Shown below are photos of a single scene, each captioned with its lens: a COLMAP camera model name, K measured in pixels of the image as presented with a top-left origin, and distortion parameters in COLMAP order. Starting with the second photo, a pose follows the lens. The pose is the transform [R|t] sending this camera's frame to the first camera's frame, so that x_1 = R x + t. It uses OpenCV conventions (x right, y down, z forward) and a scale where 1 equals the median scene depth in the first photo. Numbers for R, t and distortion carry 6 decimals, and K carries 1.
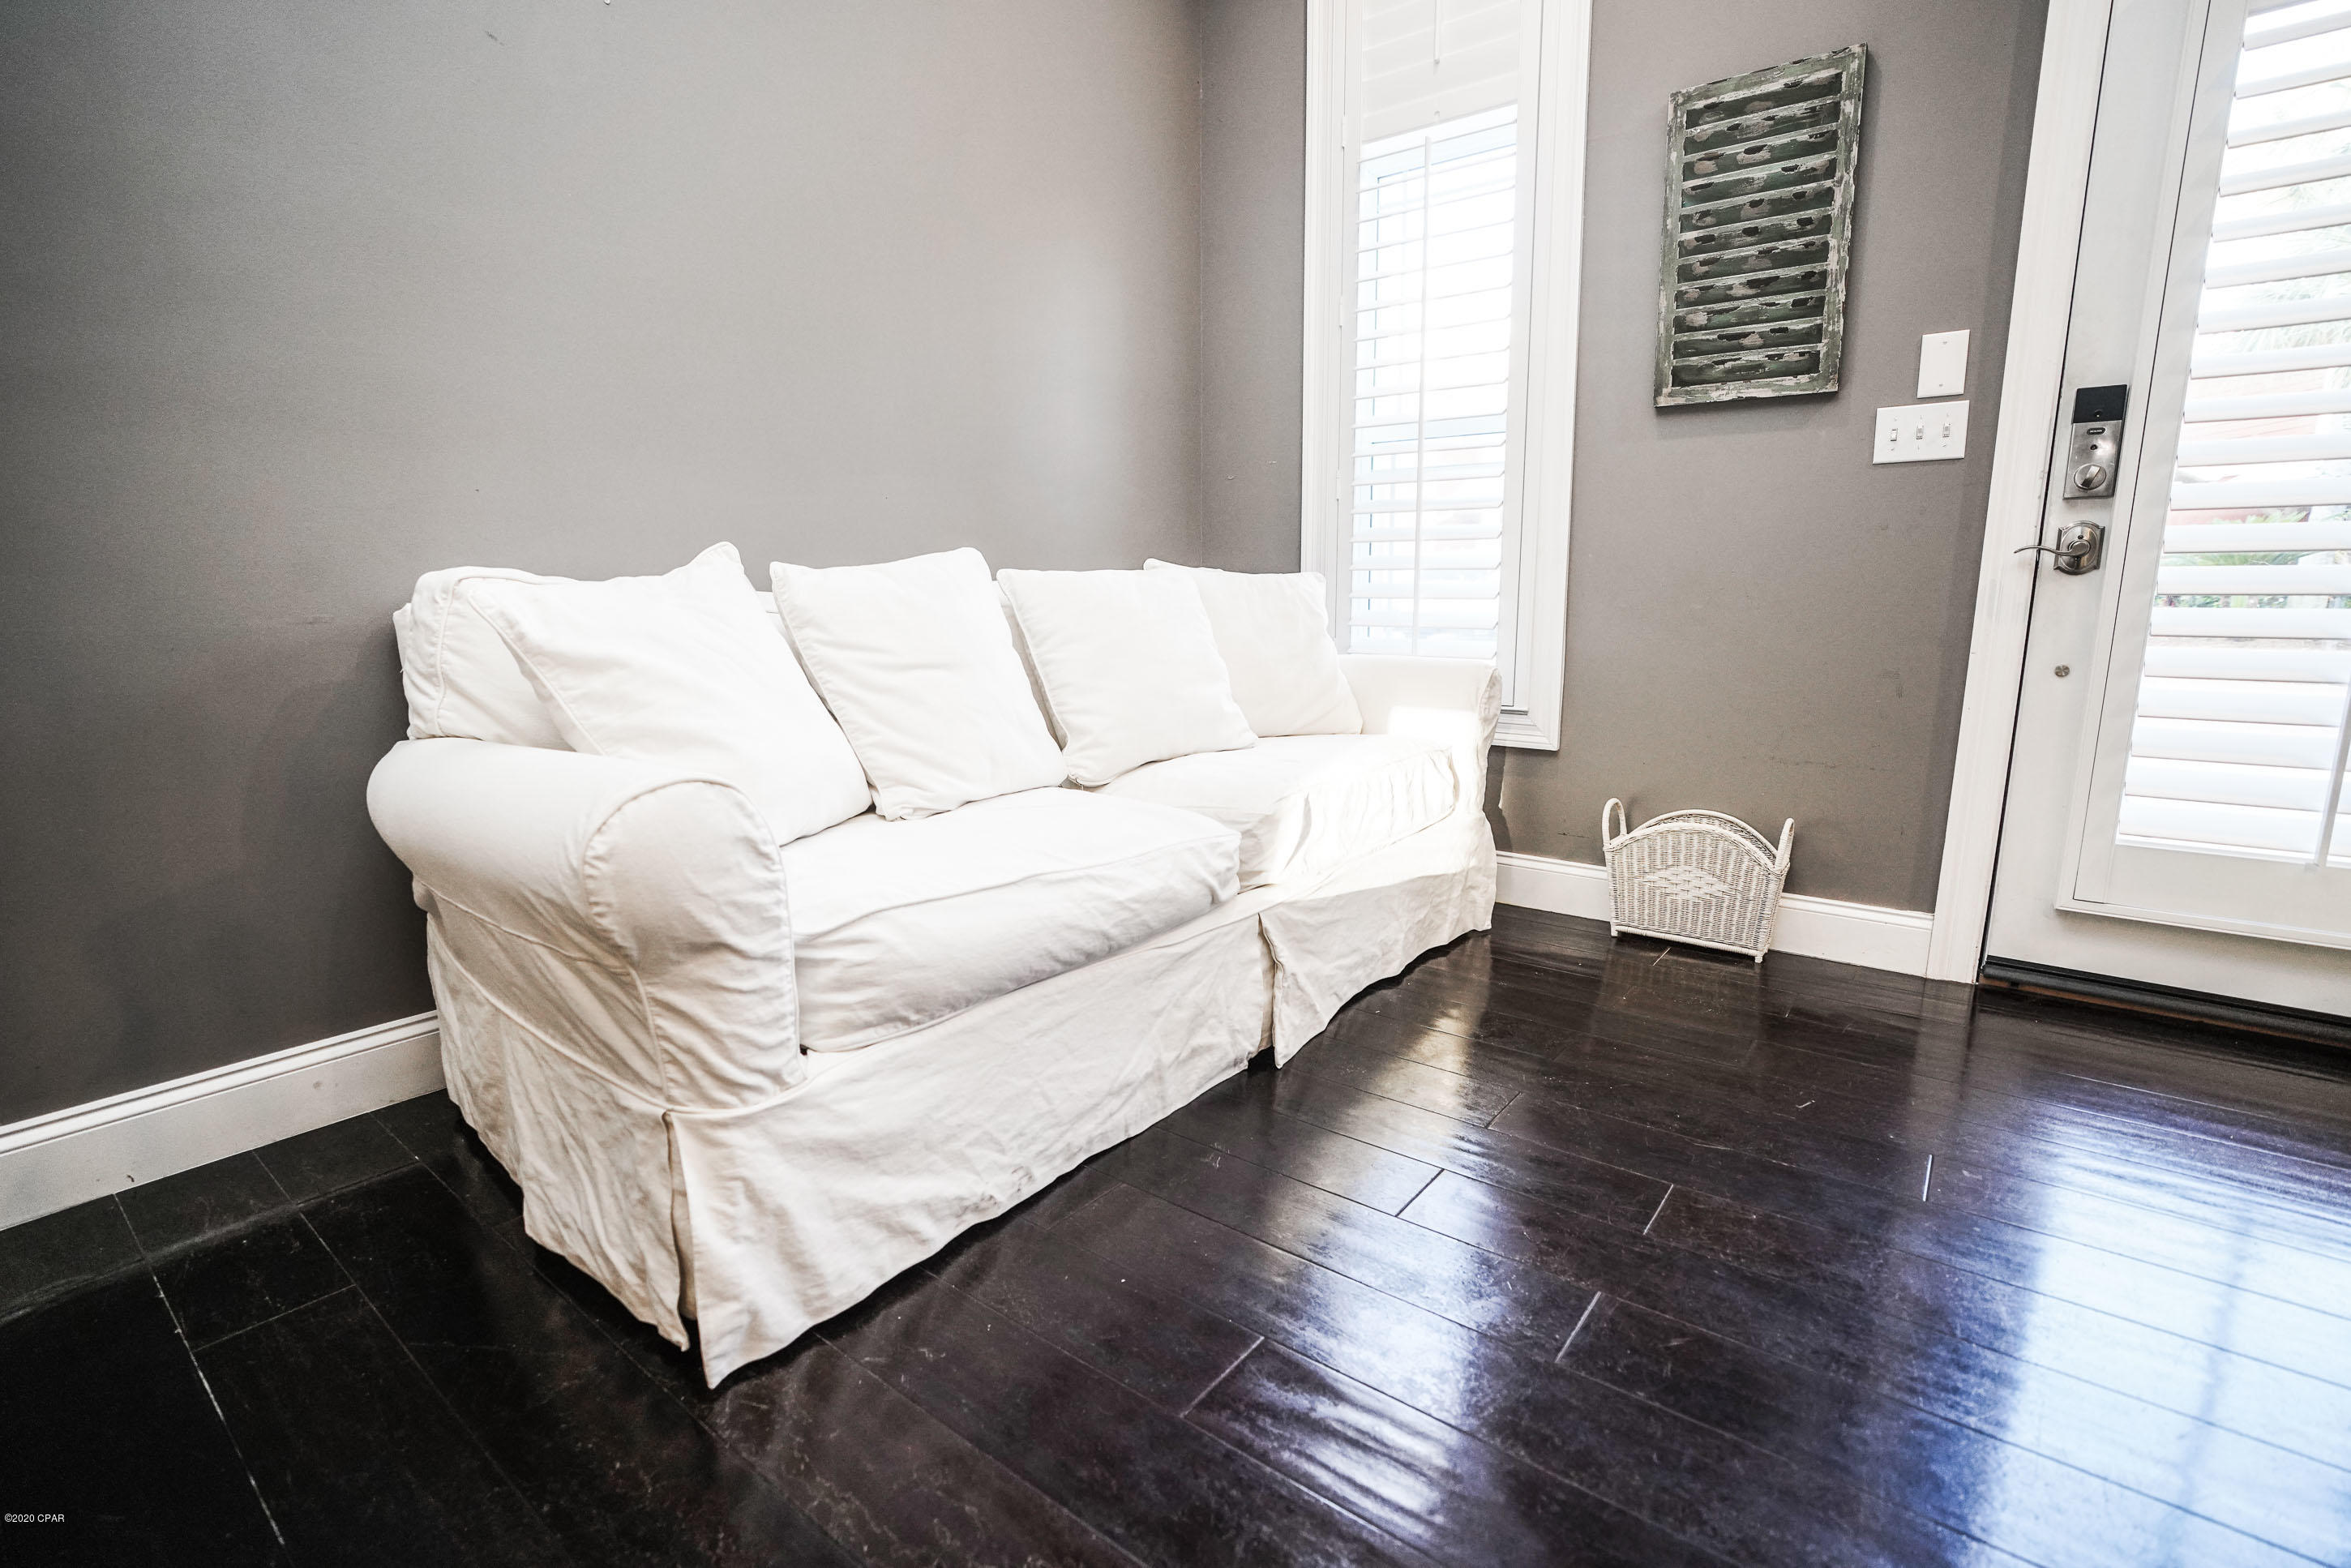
lens RADIAL K [[1086.8, 0, 1164.6], [0, 1086.8, 788.4], [0, 0, 1]] dist [-0.067516, 0.029110]
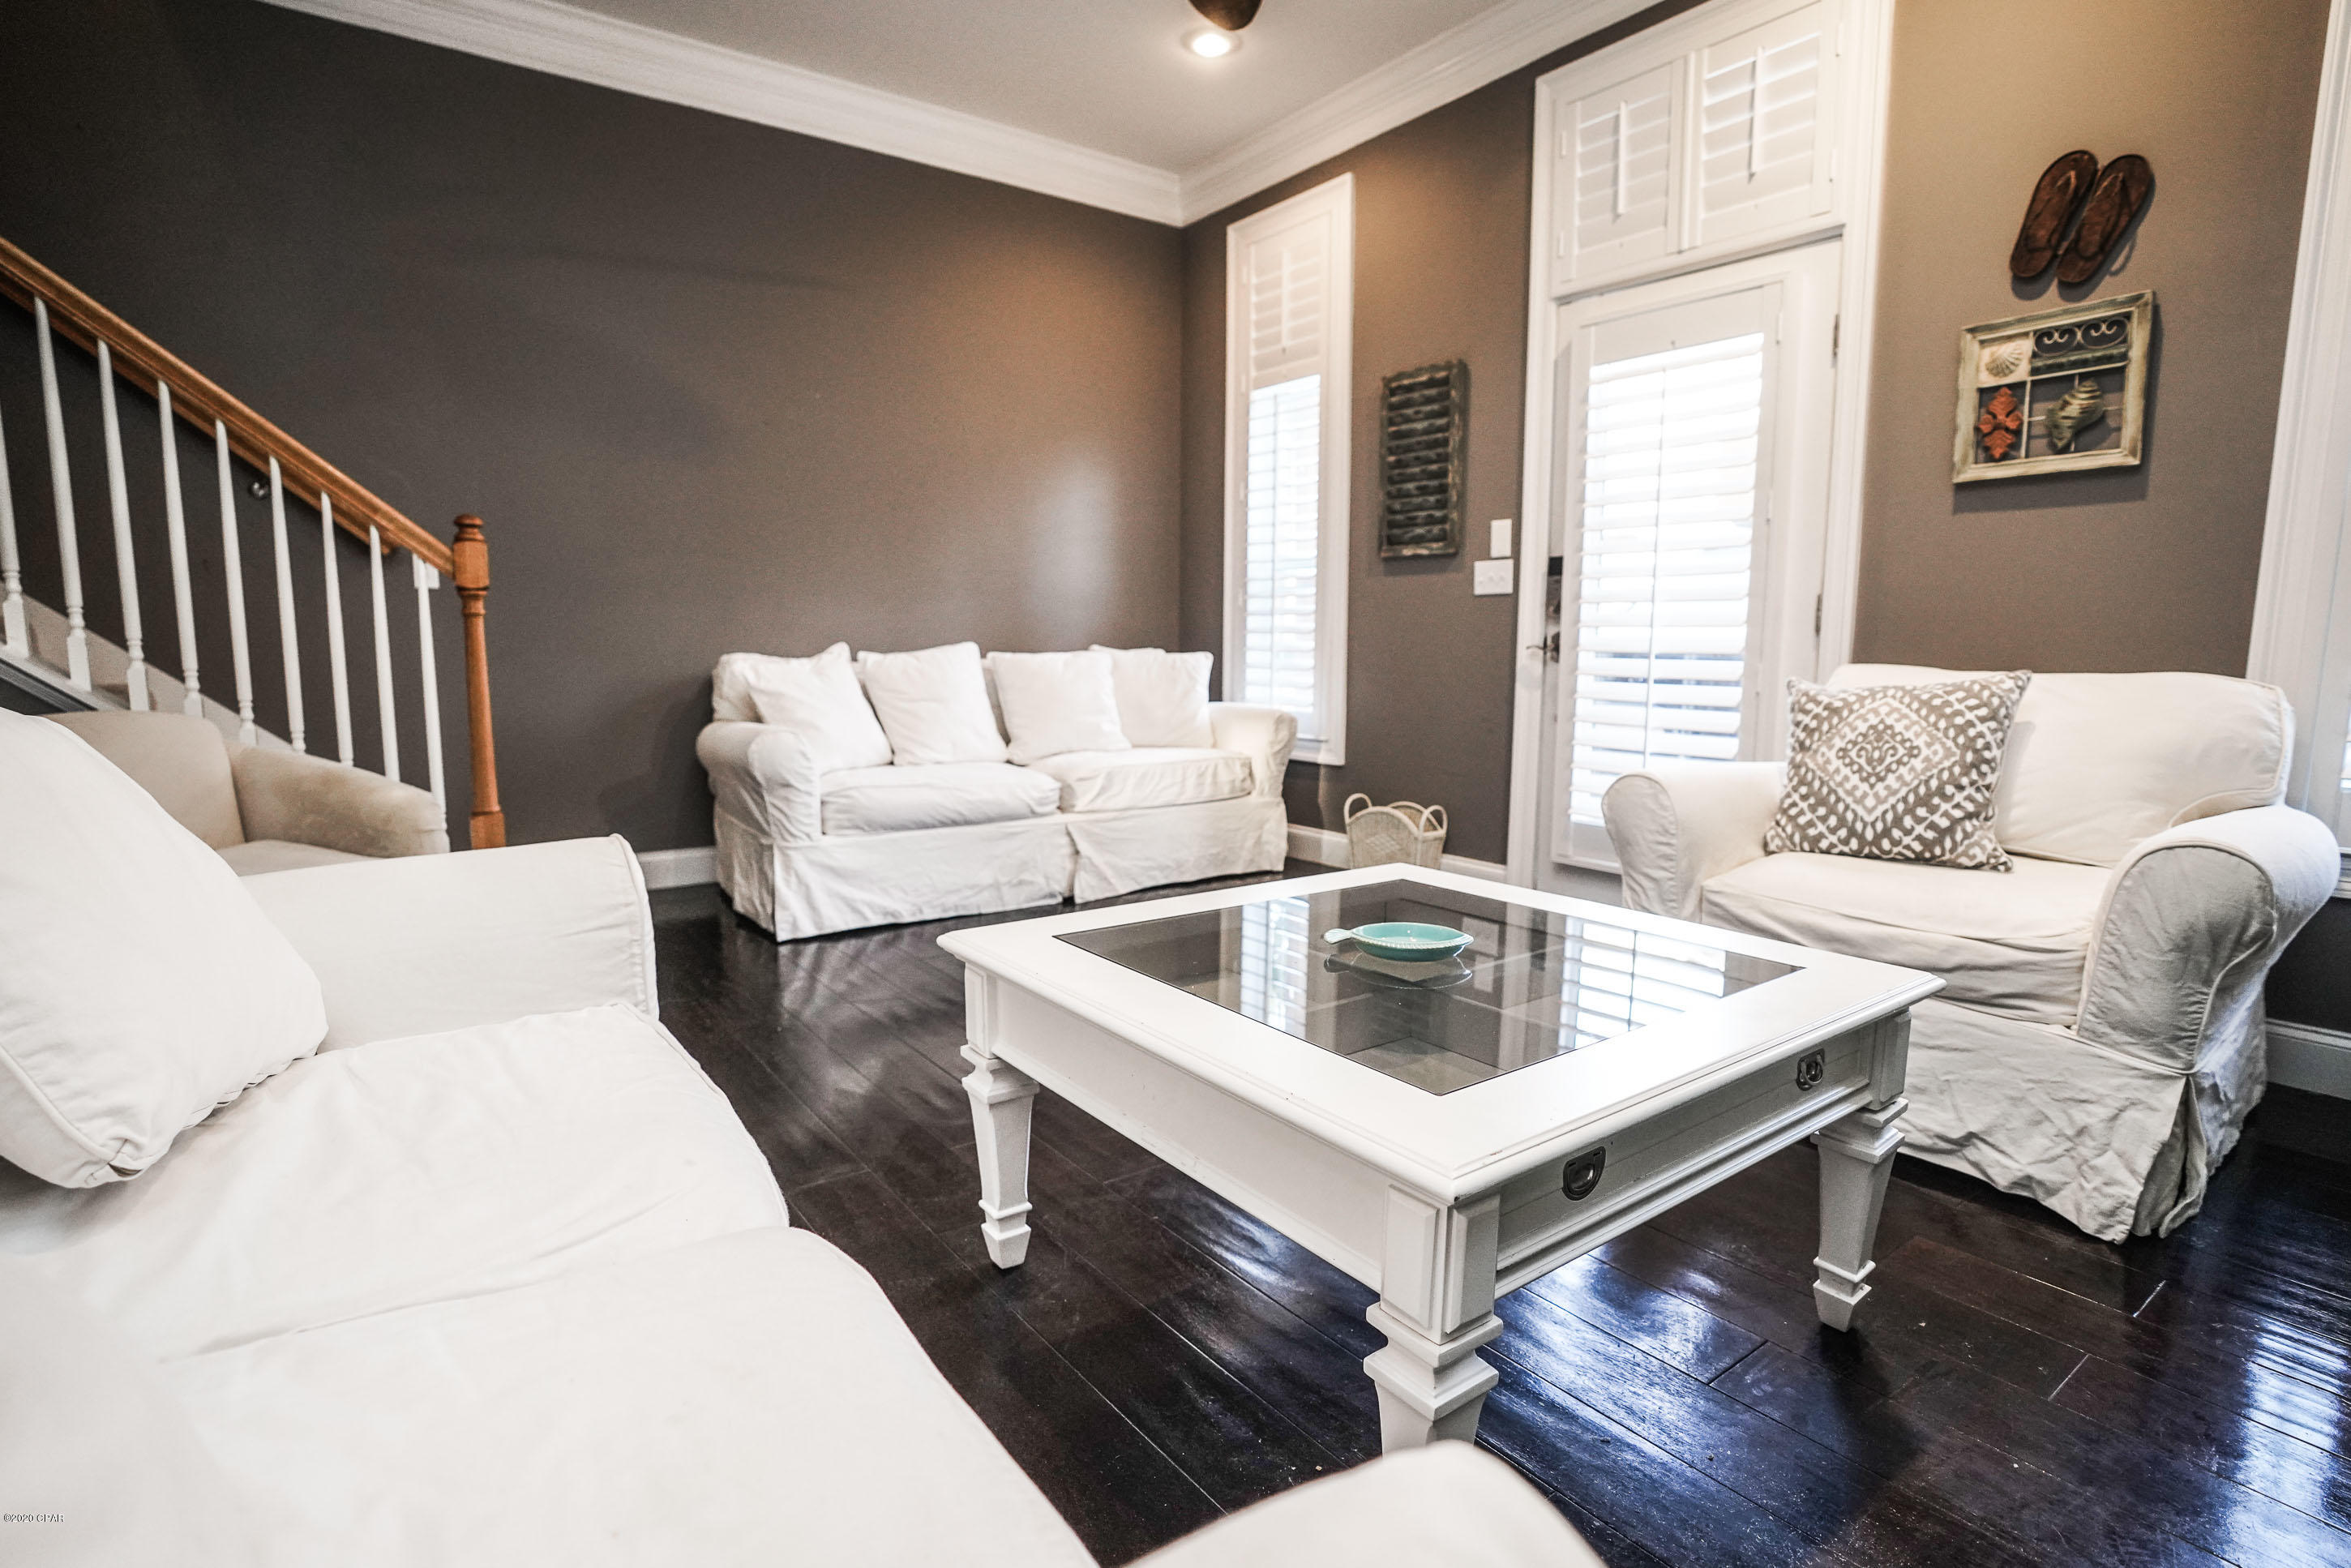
lens RADIAL K [[1157.0, 0, 1164.6], [0, 1157.0, 788.3], [0, 0, 1]] dist [-0.074943, 0.031190]
pose [[0.962179, 0.045581, -0.268576, 0.717033], [-0.059803, 0.997195, -0.045006, 0.114904], [0.265771, 0.059366, 0.962206, -0.895552]]
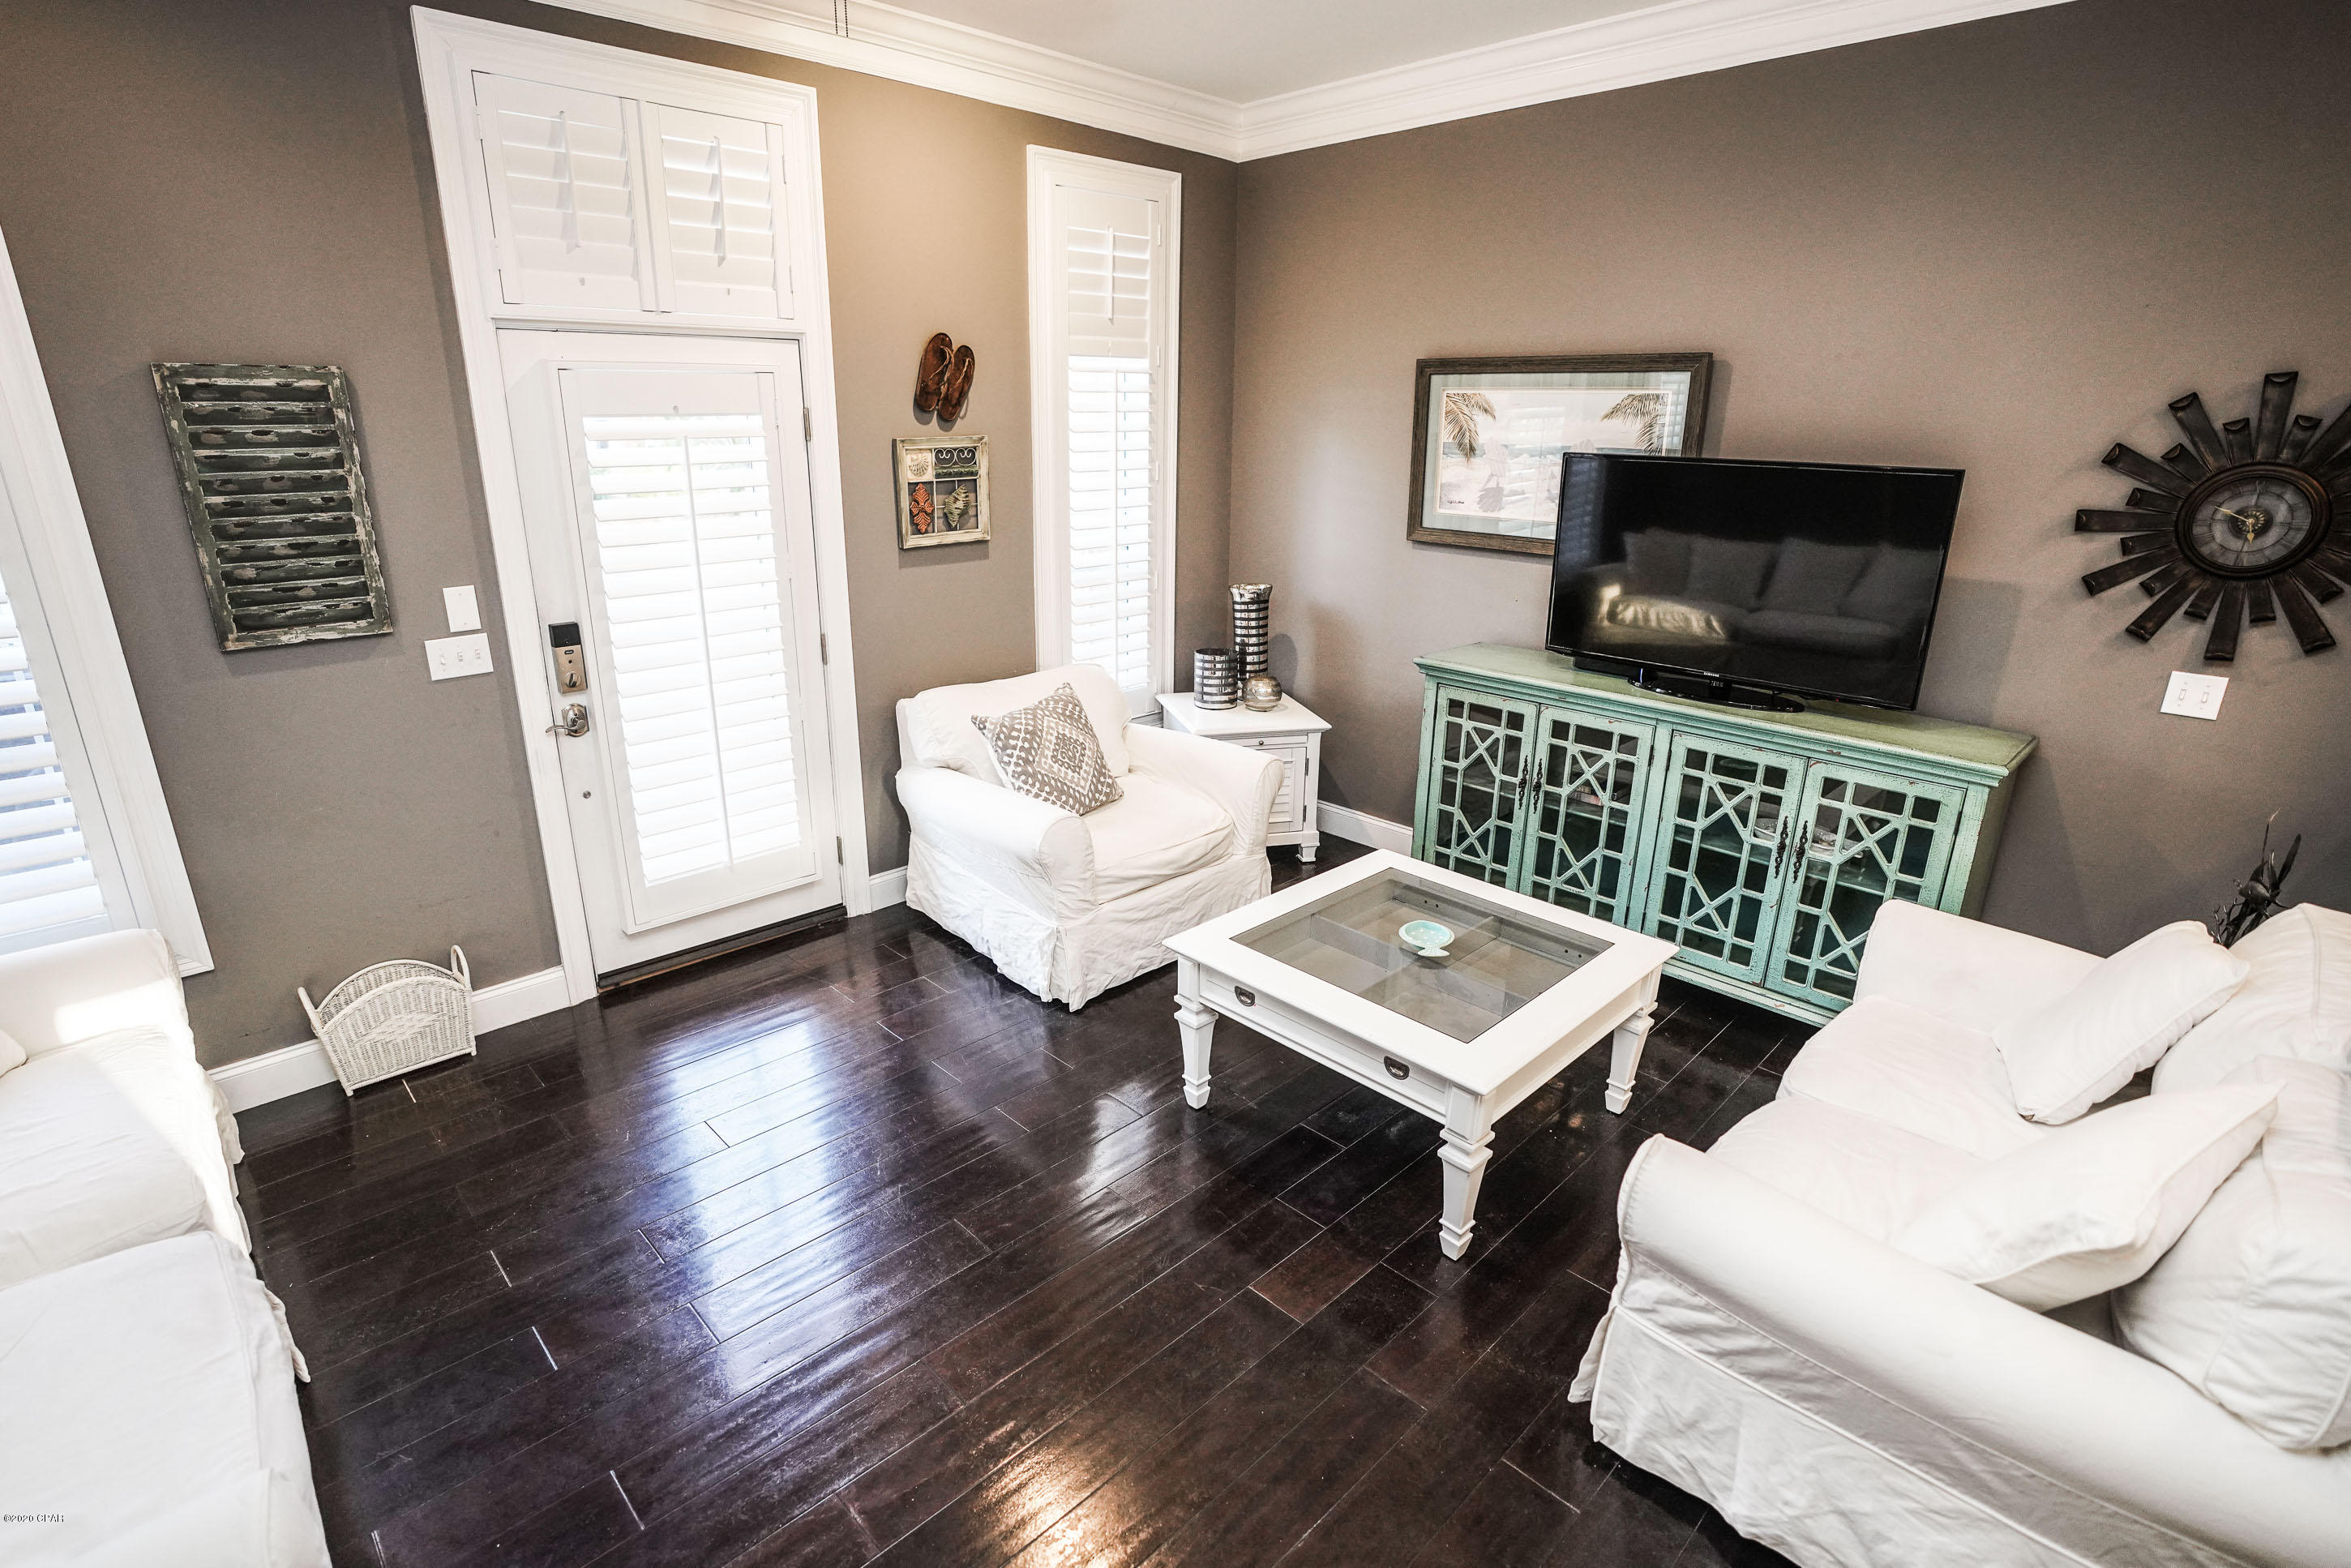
lens RADIAL K [[1133.0, 0, 1163.3], [0, 1133.0, 787.5], [0, 0, 1]] dist [-0.072270, 0.030413]
pose [[0.130703, -0.305337, 0.943232, -0.565130], [0.168947, 0.944337, 0.282284, -0.426318], [-0.976920, 0.122461, 0.175013, -0.121584]]
